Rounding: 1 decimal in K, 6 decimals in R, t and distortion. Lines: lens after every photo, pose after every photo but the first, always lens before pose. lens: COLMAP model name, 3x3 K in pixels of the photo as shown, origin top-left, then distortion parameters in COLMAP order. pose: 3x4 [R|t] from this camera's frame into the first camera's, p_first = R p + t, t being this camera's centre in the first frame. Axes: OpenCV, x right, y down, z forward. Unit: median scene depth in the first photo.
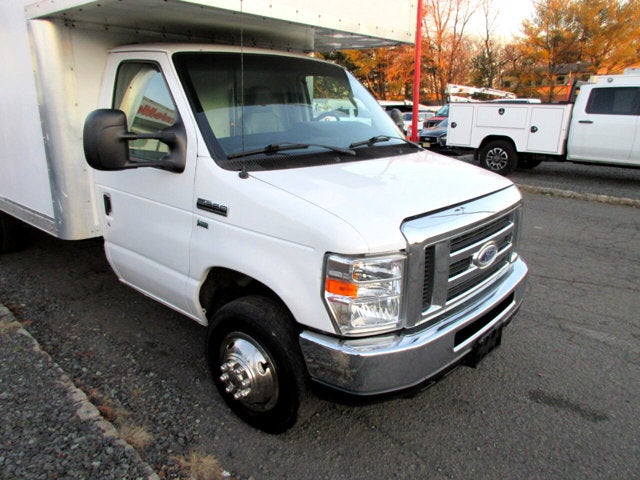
lens RADIAL K [[473.7, 0, 320.0], [0, 473.7, 240.0], [0, 0, 1]] dist [0.004428, 0.006352]
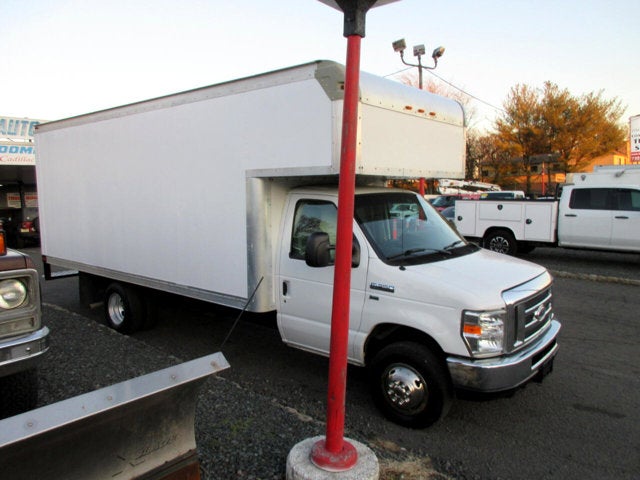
lens RADIAL K [[473.7, 0, 320.0], [0, 473.7, 240.0], [0, 0, 1]] dist [0.004428, 0.006352]
pose [[0.999397, -0.019009, 0.029063, -0.395974], [0.023862, 0.983920, -0.177007, 0.047403], [-0.025231, 0.177594, 0.983780, -0.565542]]
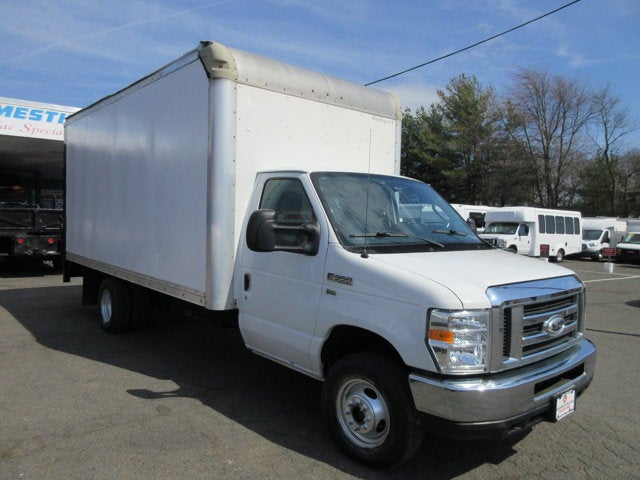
lens RADIAL K [[473.7, 0, 320.0], [0, 473.7, 240.0], [0, 0, 1]] dist [0.004428, 0.006352]
pose [[0.991166, 0.017871, -0.131416, -0.083950], [-0.049238, 0.969648, -0.239497, 0.119022], [0.123148, 0.243852, 0.961962, -0.271099]]
